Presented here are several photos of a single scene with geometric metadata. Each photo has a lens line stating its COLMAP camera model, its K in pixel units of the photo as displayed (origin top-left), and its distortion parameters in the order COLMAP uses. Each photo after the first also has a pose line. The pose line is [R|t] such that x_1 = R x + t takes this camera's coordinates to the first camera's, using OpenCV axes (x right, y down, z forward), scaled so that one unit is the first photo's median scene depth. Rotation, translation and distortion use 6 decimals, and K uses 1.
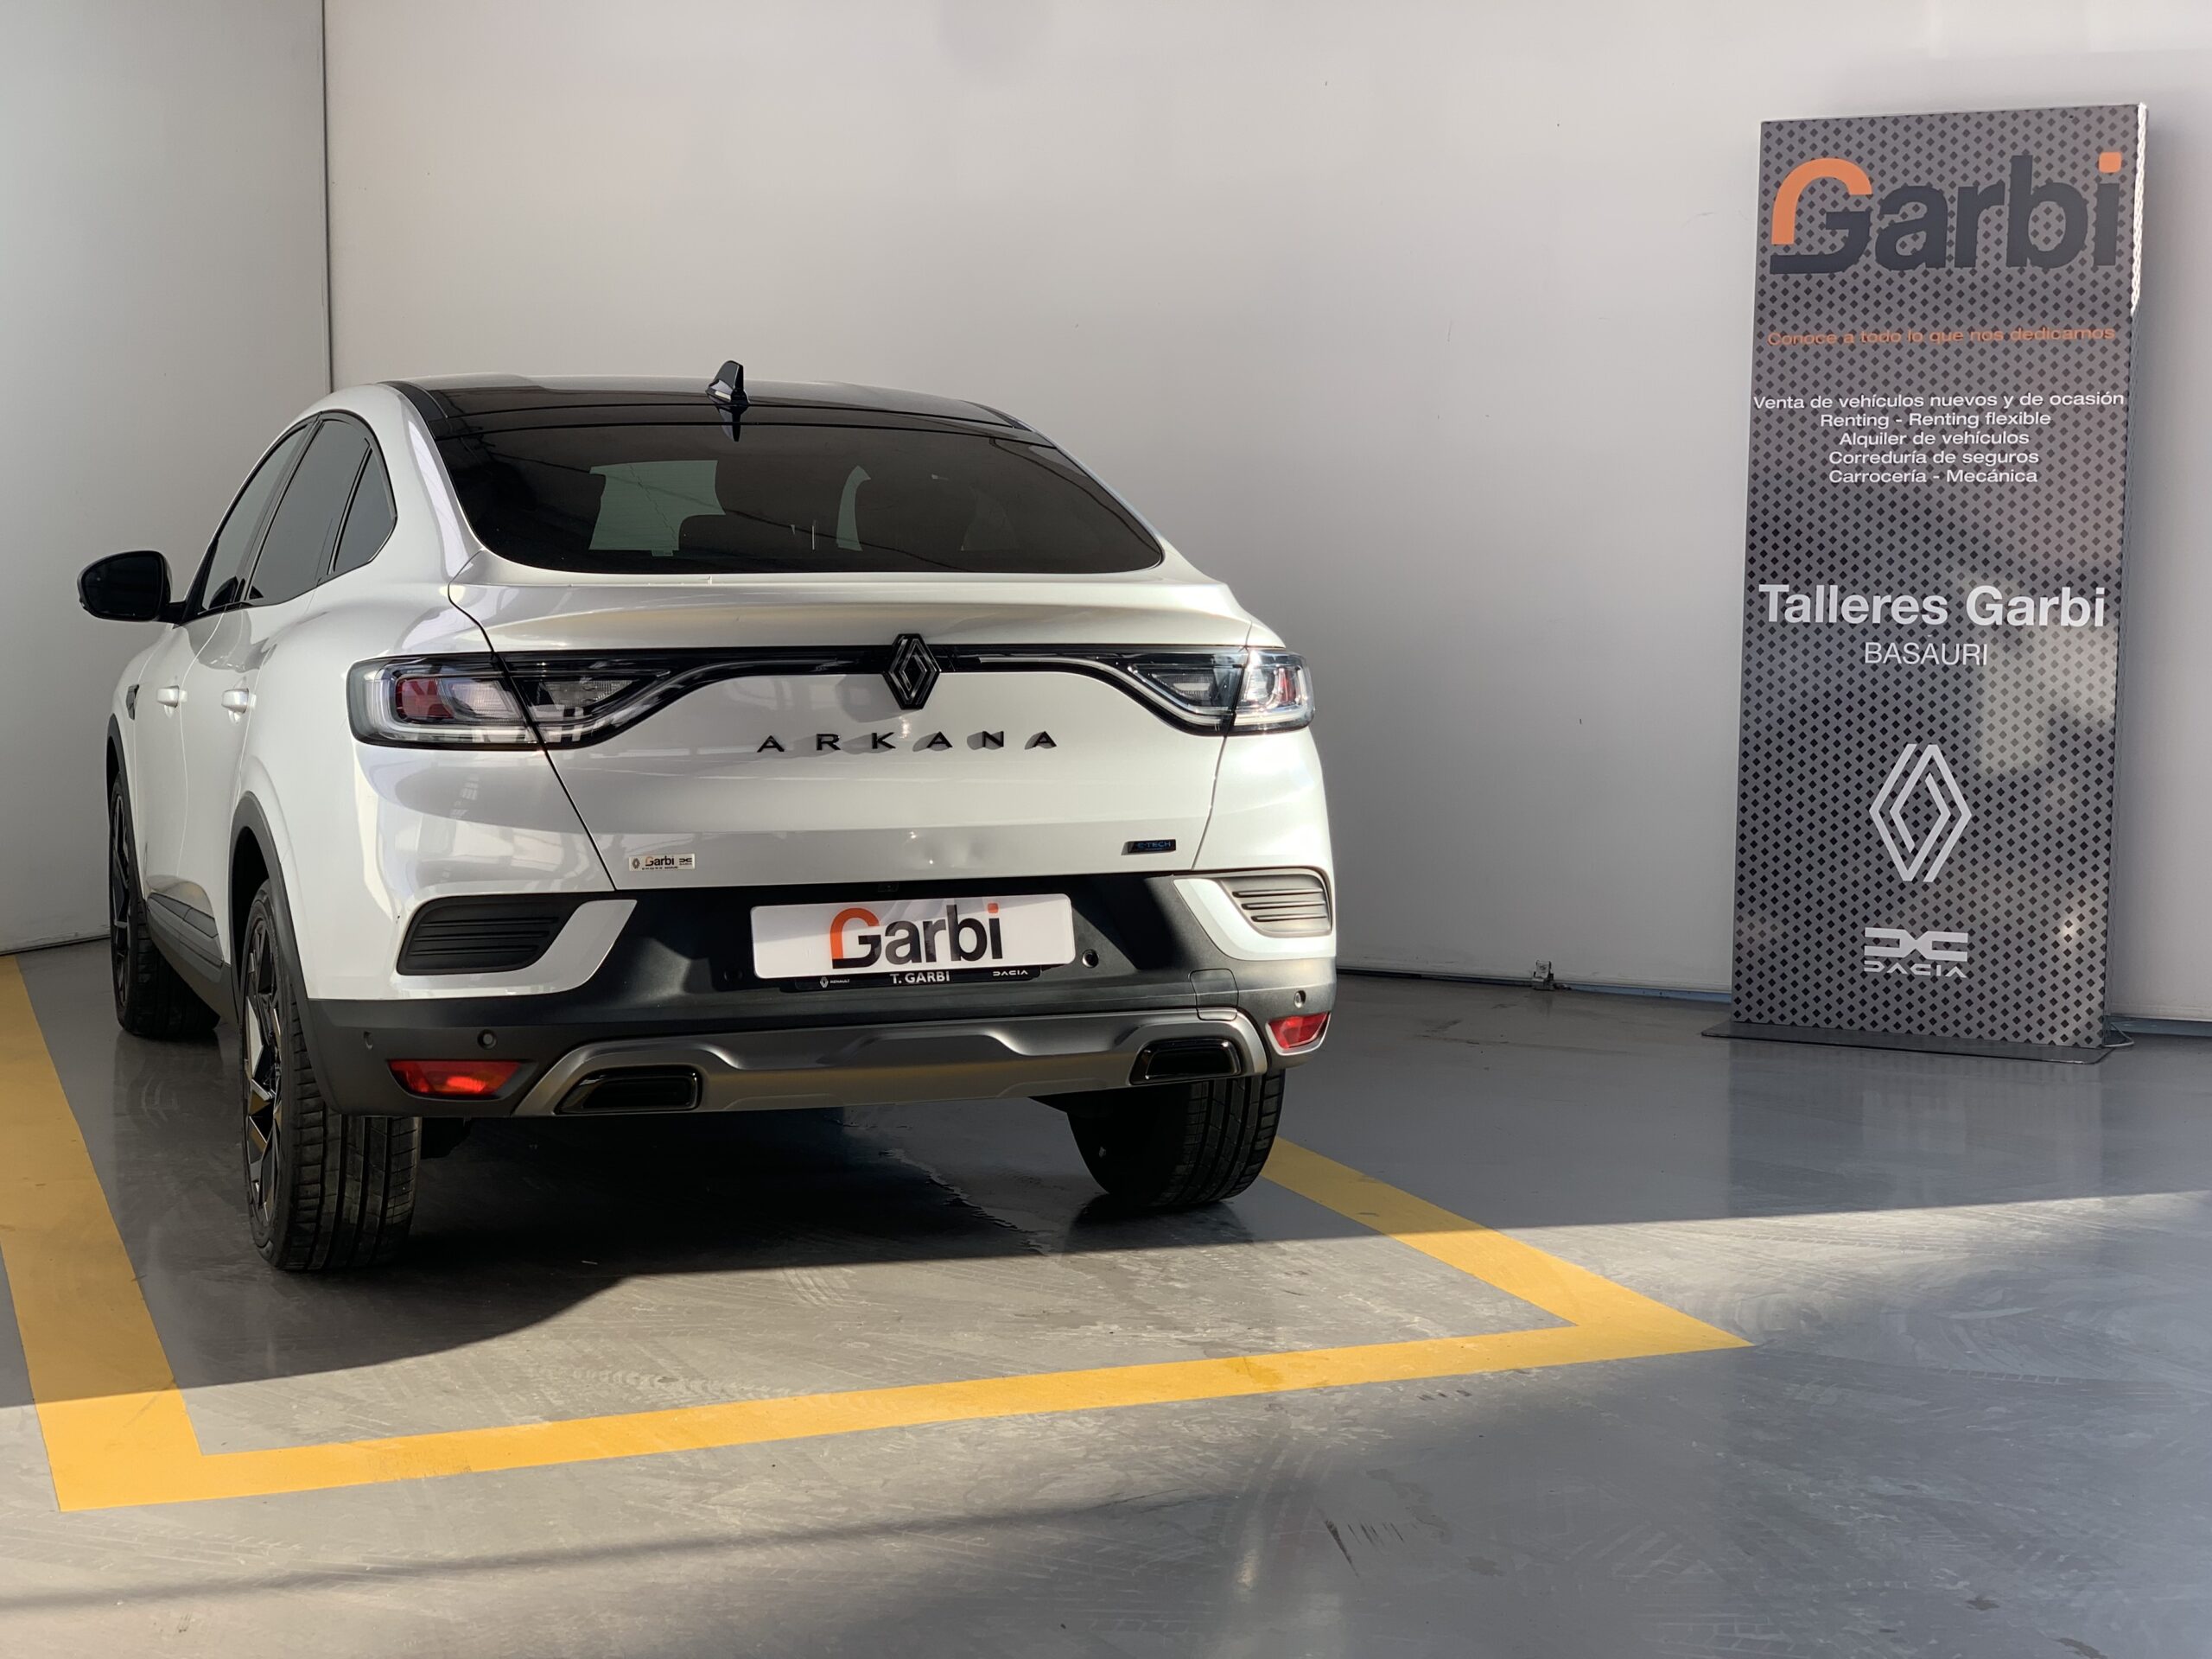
lens RADIAL K [[3265.9, 0, 1116.2], [0, 3265.9, 840.7], [0, 0, 1]] dist [-0.023243, 0.000000]
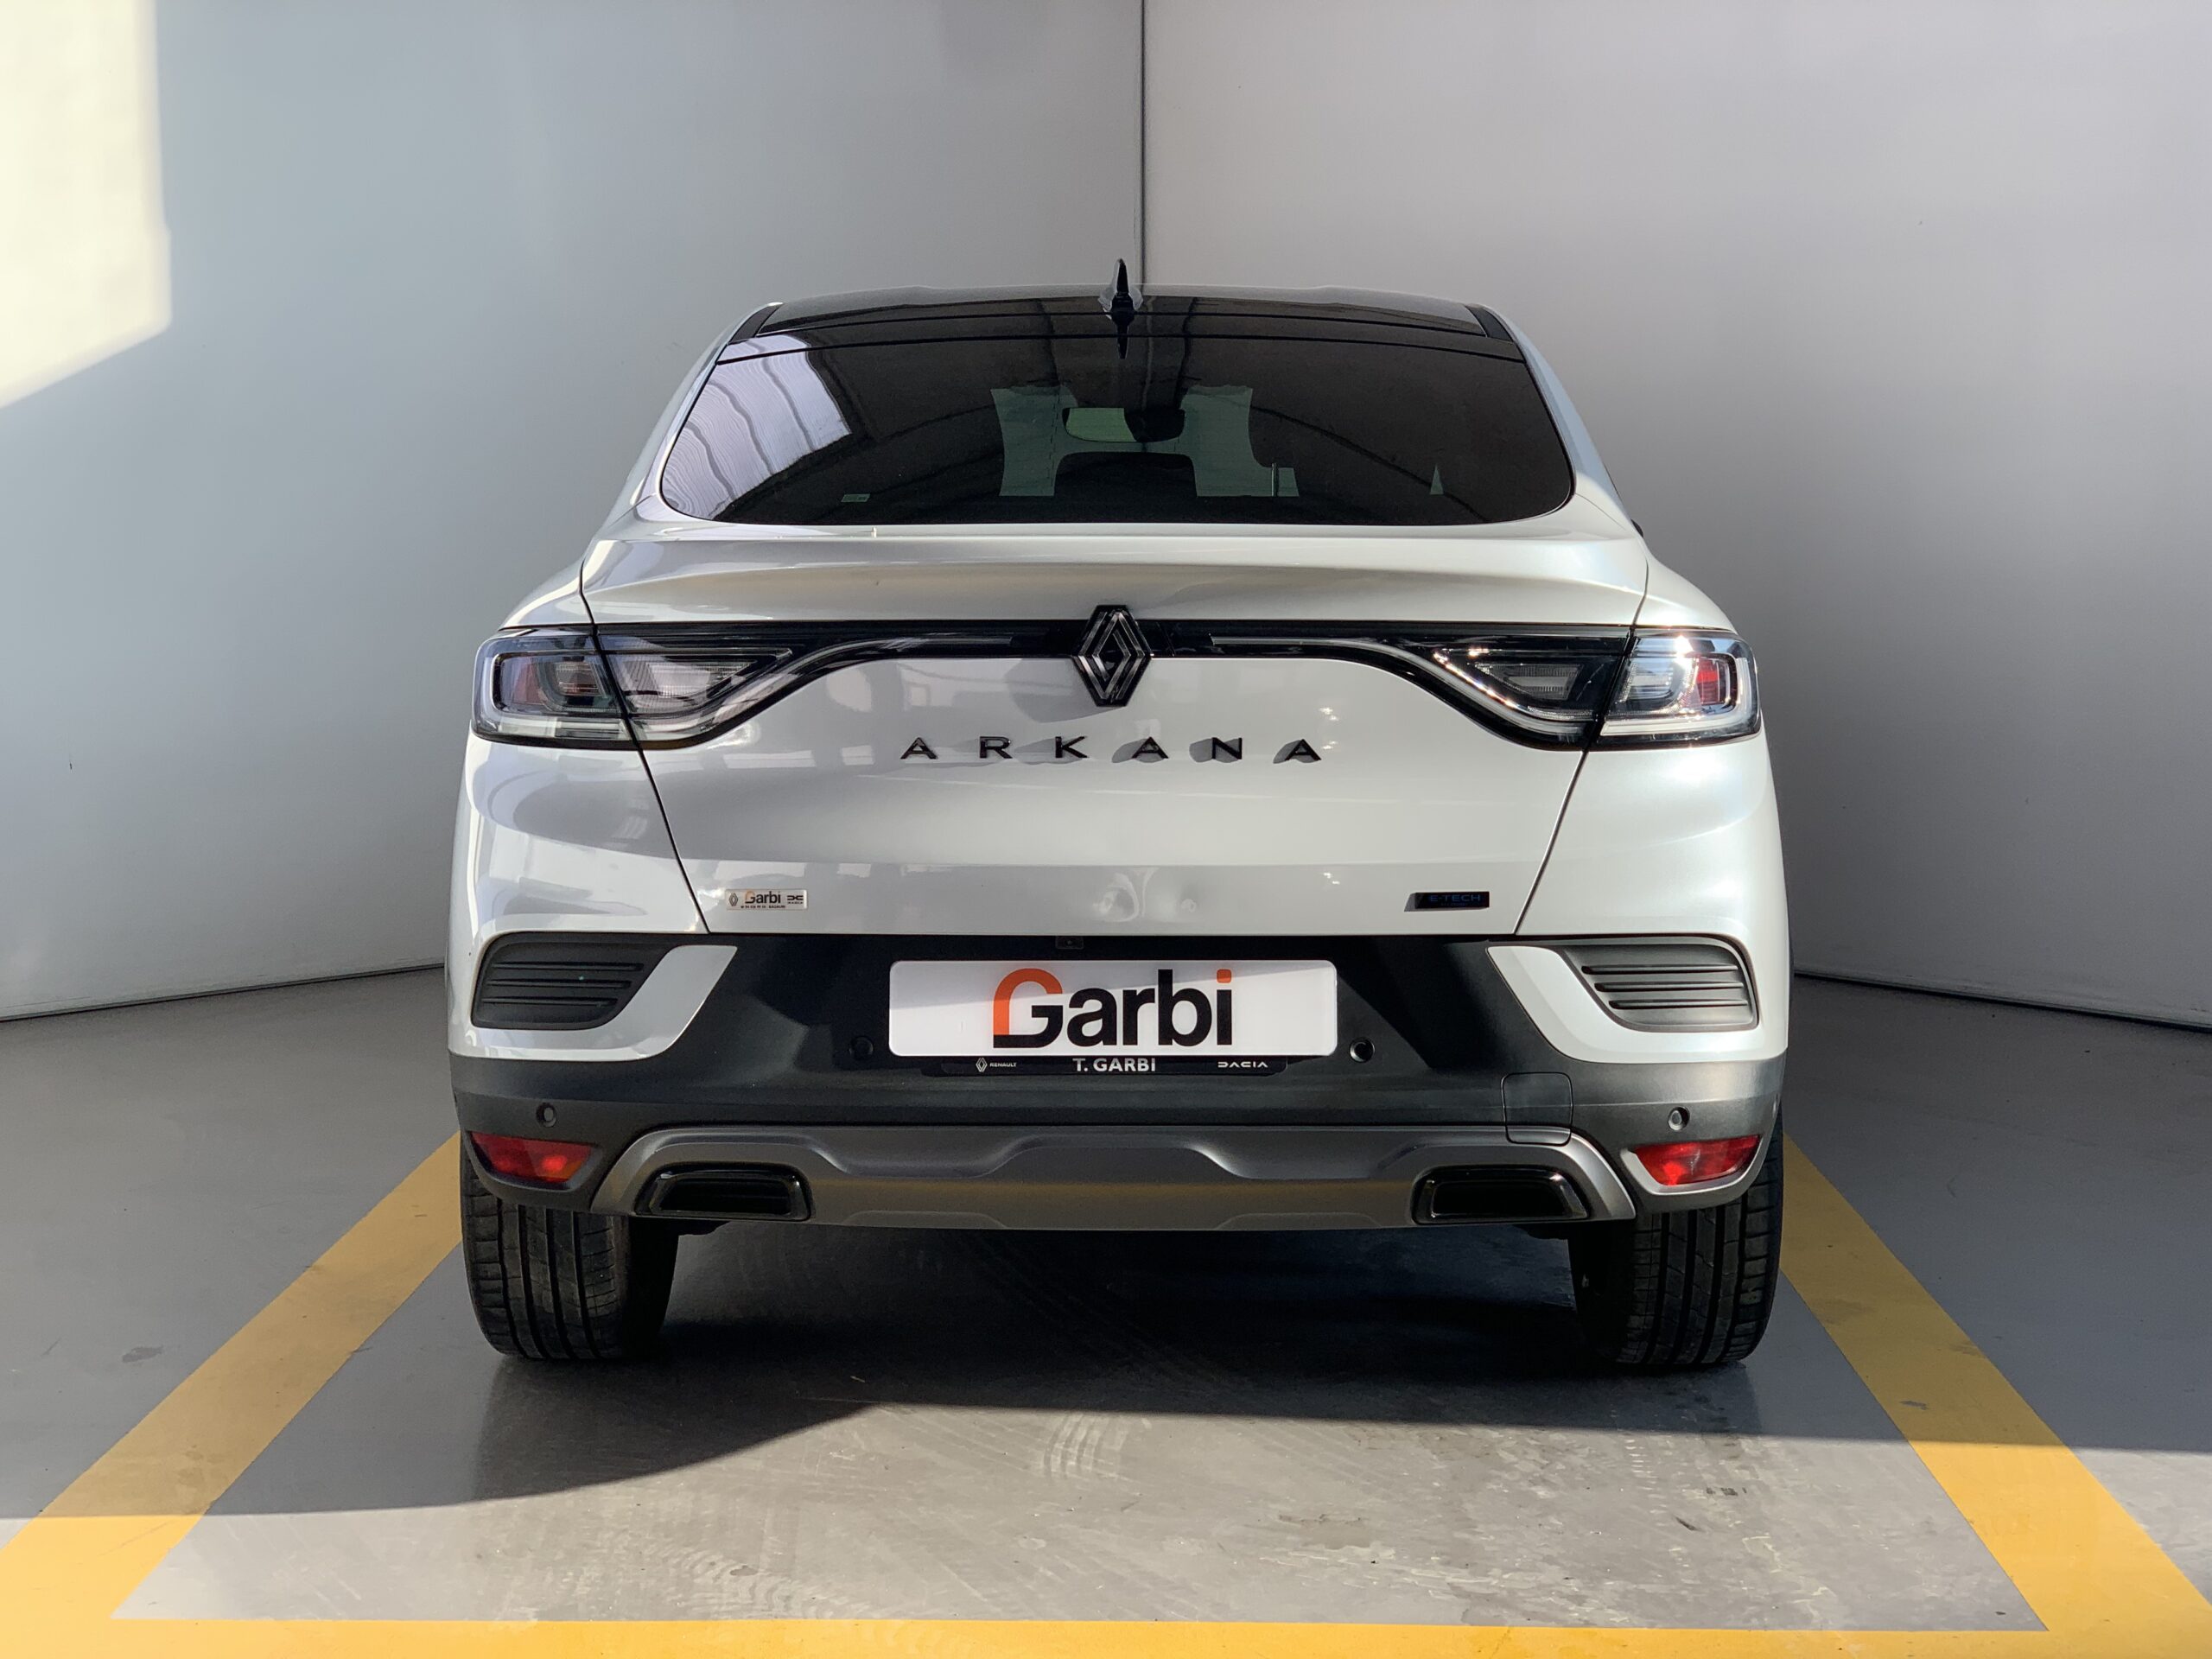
lens RADIAL K [[3265.9, 0, 1126.0], [0, 3265.9, 826.7], [0, 0, 1]] dist [-0.023243, 0.000000]
pose [[0.927782, 0.033828, -0.371586, 0.217670], [-0.031285, 0.999428, 0.012871, -0.022270], [0.371809, -0.000316, 0.928309, 0.305235]]
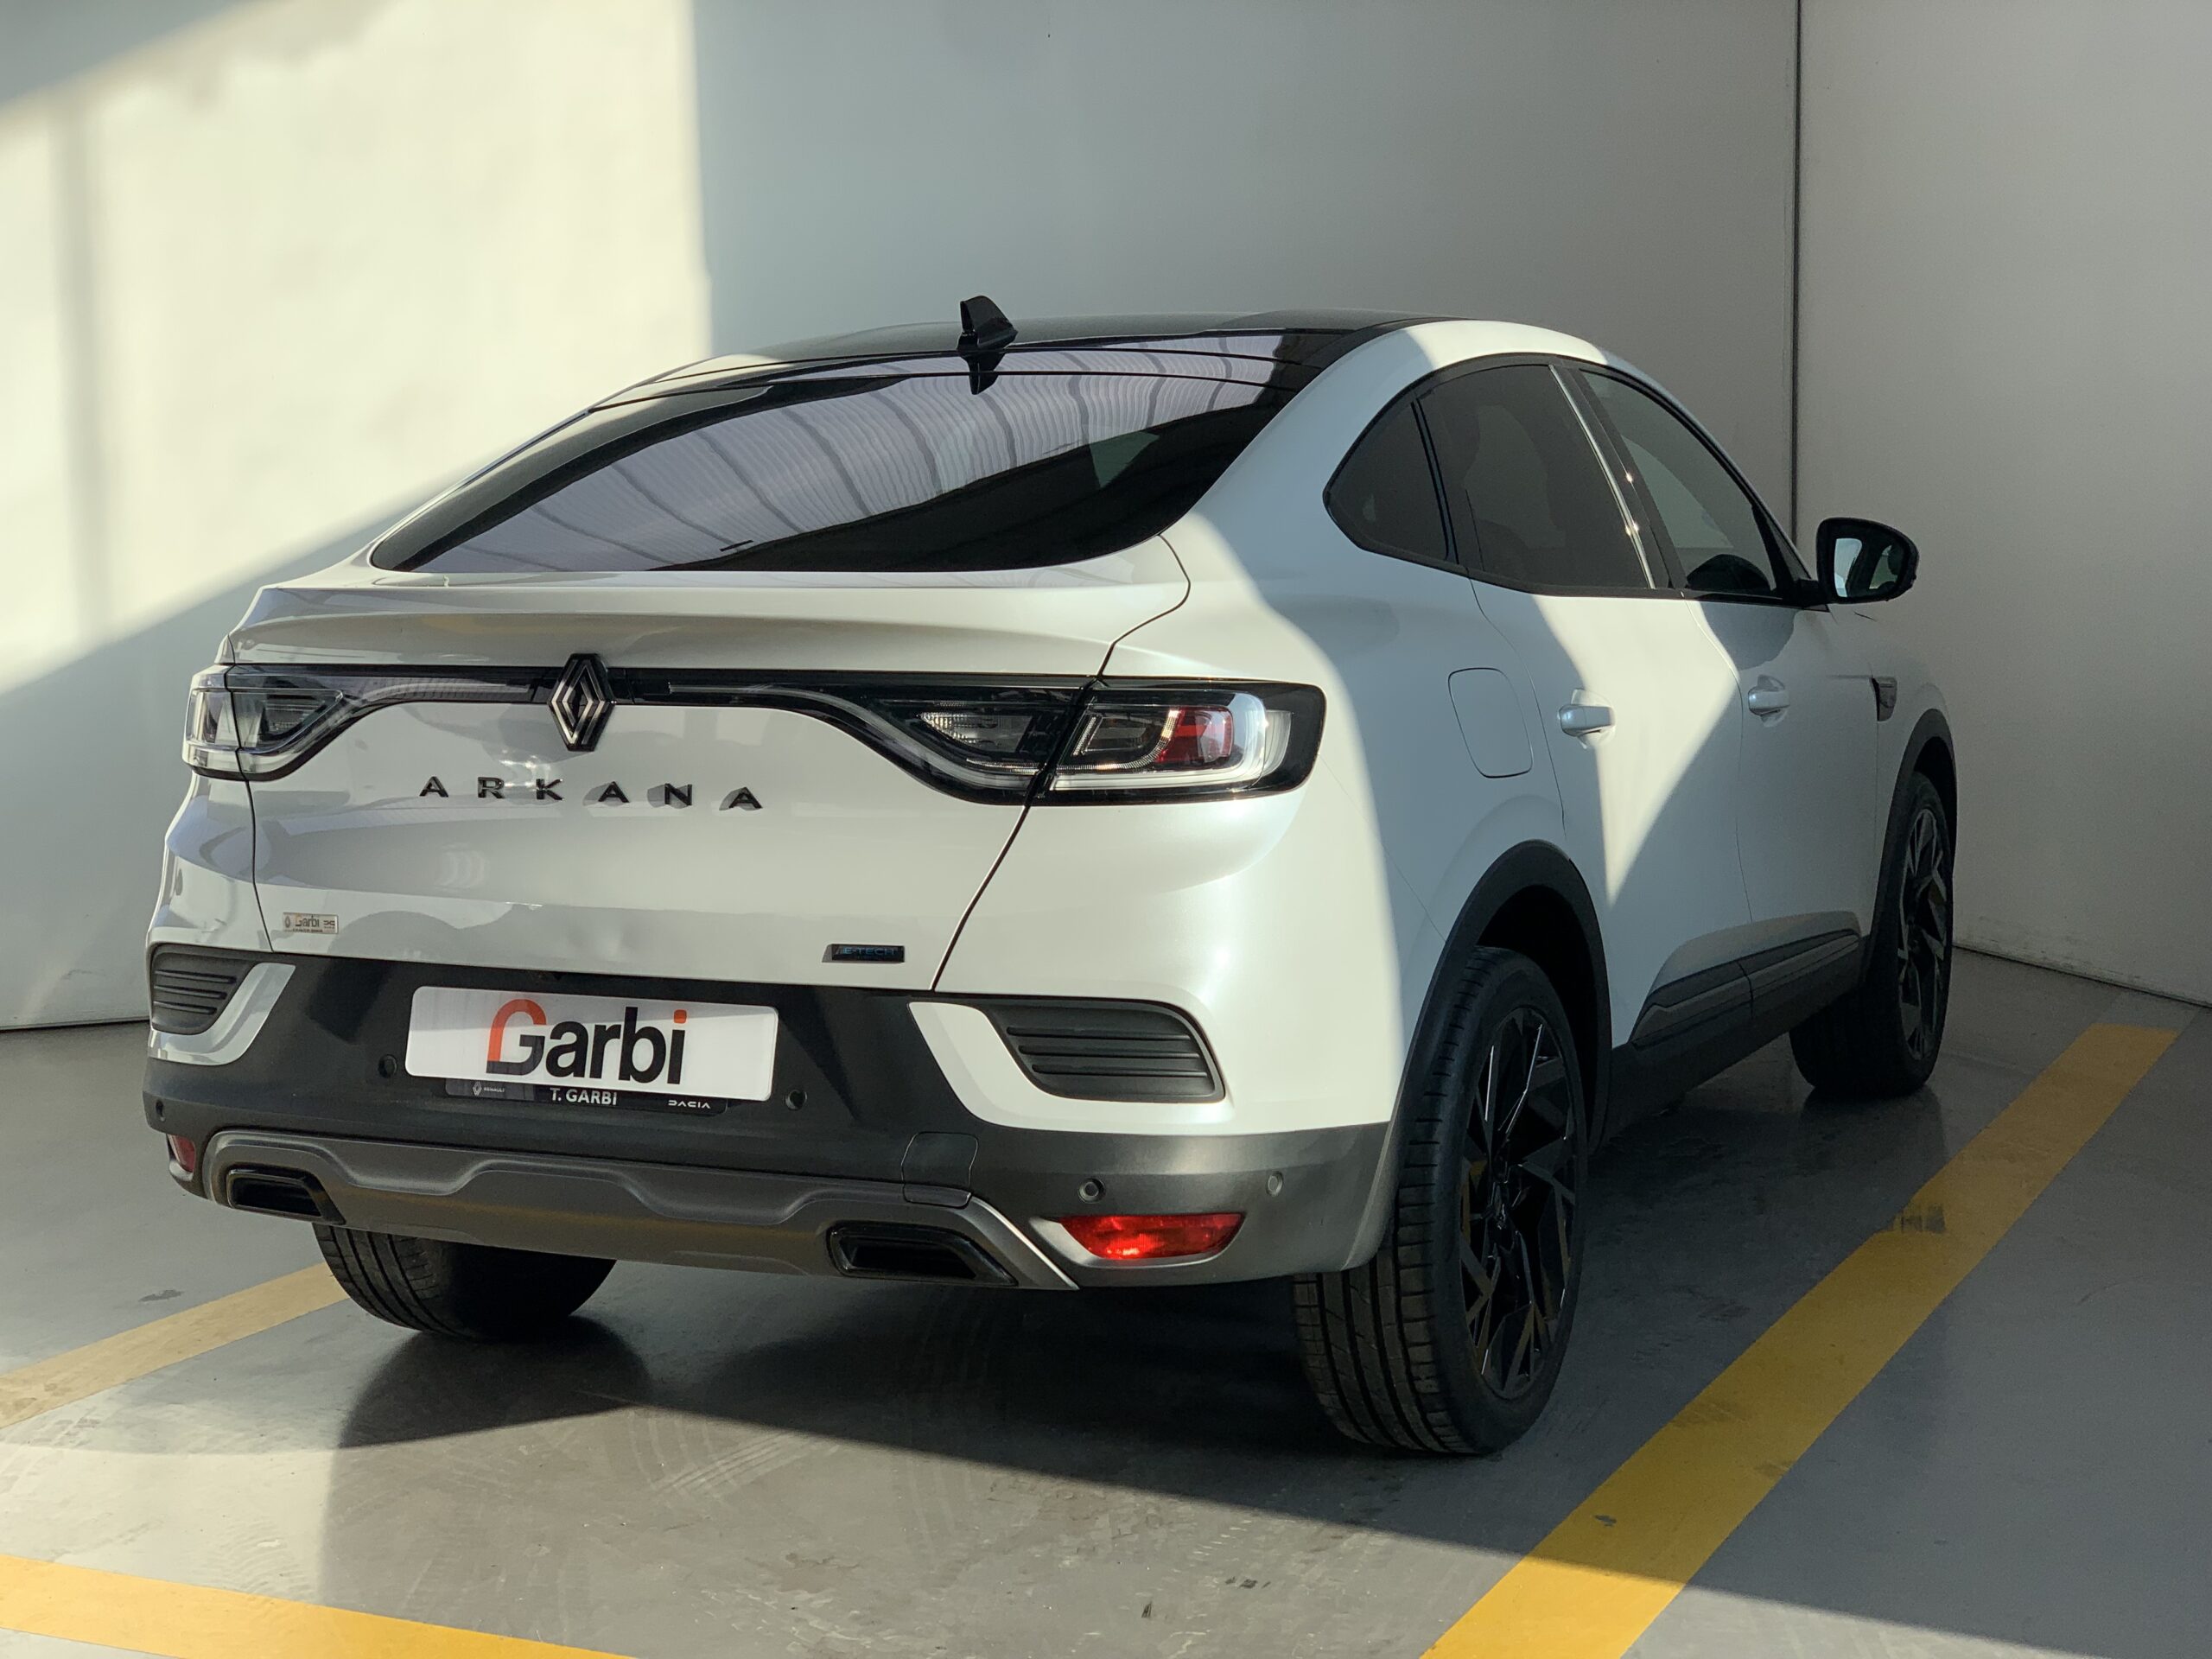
lens RADIAL K [[3265.9, 0, 1098.1], [0, 3265.9, 846.5], [0, 0, 1]] dist [-0.023243, 0.000000]
pose [[0.694546, 0.065200, -0.716488, 0.574253], [-0.051630, 0.997834, 0.040754, -0.055093], [0.717594, 0.008687, 0.696408, 0.545140]]
